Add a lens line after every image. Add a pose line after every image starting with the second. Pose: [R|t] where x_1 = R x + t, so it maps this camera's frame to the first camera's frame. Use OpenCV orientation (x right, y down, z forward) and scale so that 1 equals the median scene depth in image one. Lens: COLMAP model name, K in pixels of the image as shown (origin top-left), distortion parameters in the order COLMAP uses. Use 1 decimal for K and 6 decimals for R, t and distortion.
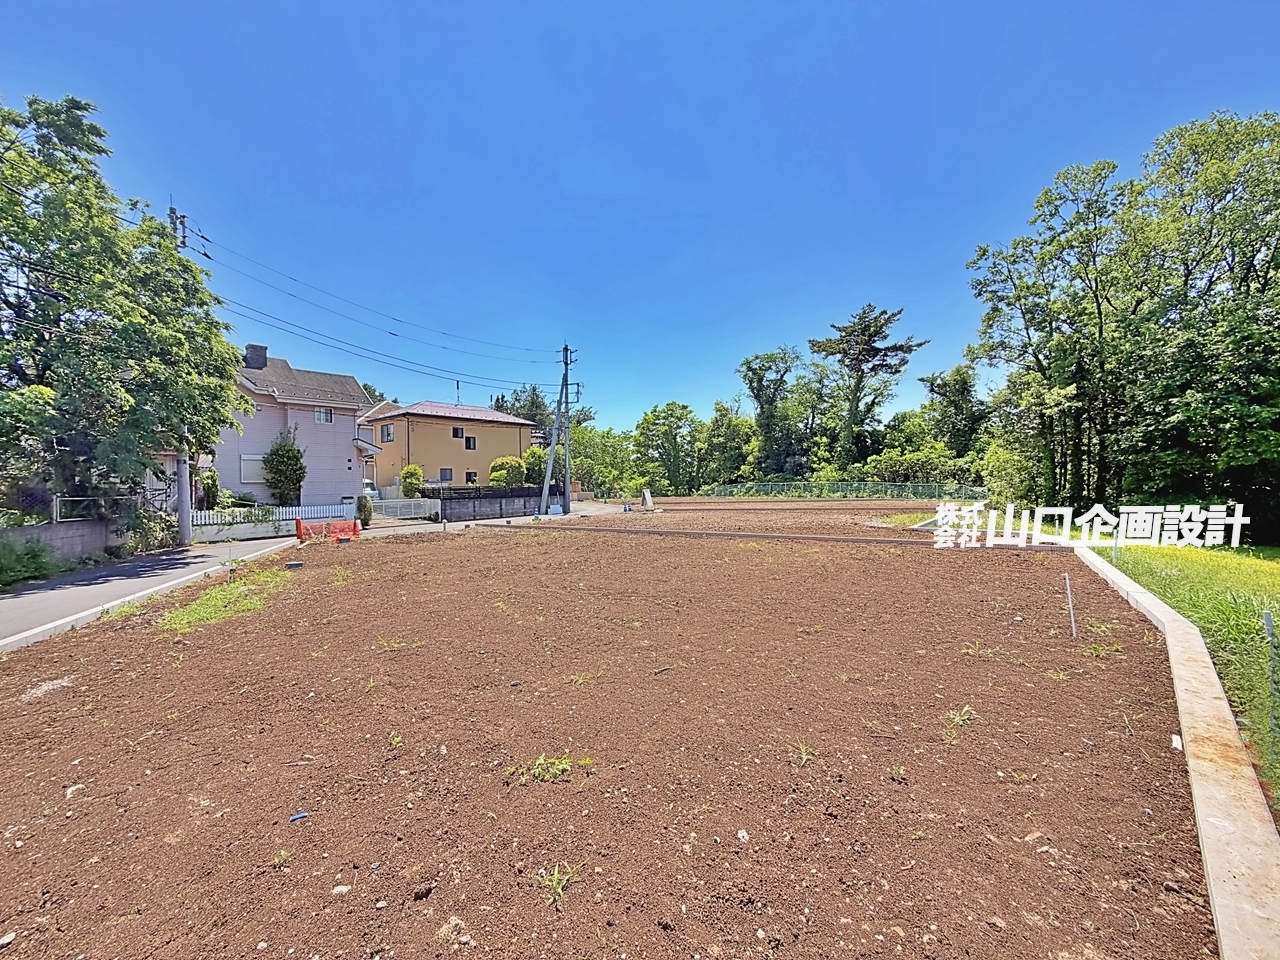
lens RADIAL K [[539.0, 0, 612.7], [0, 539.0, 471.0], [0, 0, 1]] dist [-0.002898, -0.000571]
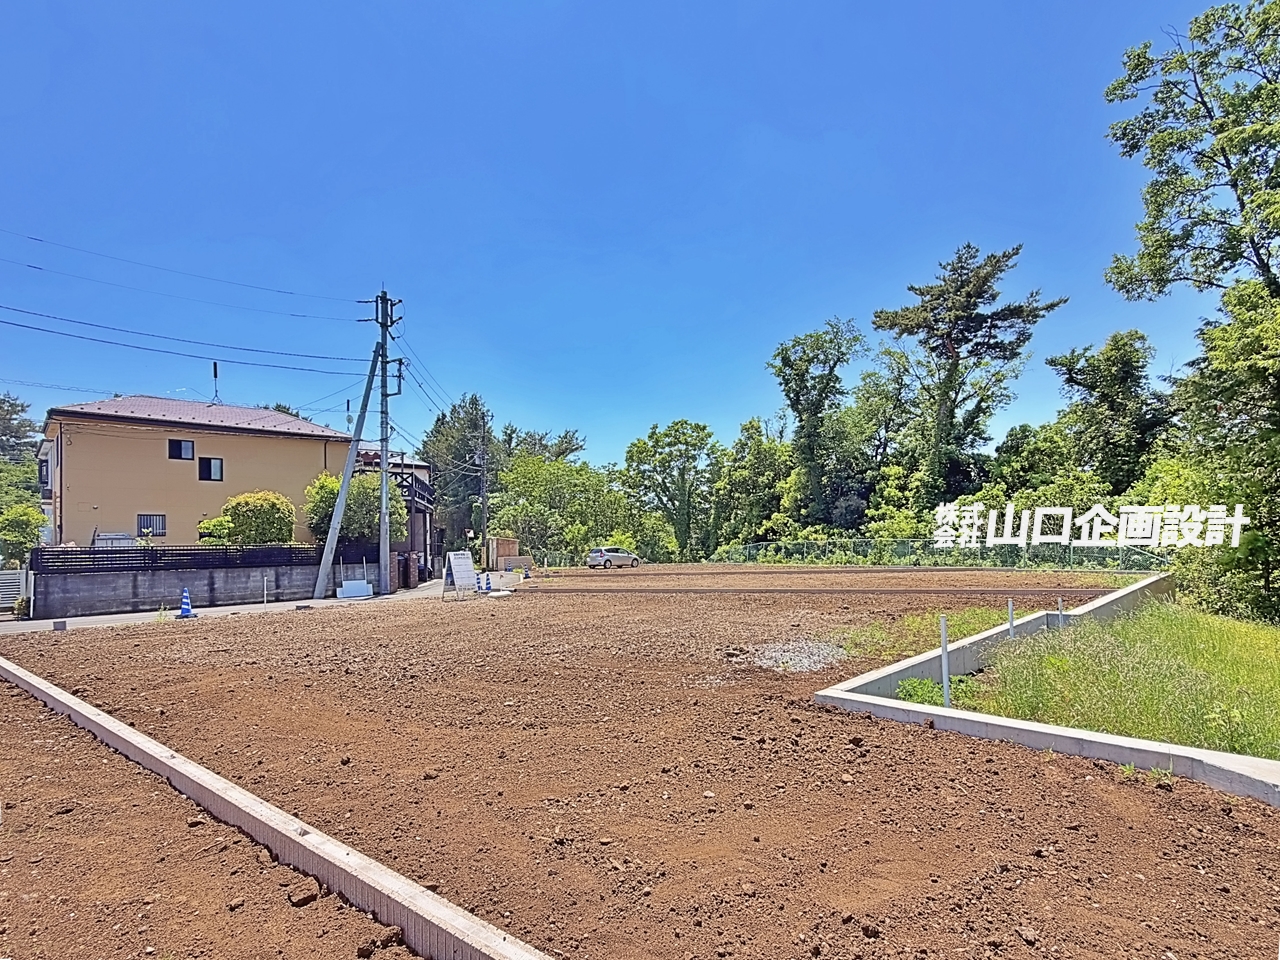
lens RADIAL K [[680.6, 0, 674.8], [0, 680.6, 525.7], [0, 0, 1]] dist [0.018166, 0.000733]
pose [[0.999533, -0.009601, -0.029014, 0.159191], [0.009358, 0.999920, -0.008507, 0.011093], [0.029093, 0.008231, 0.999543, 0.210191]]
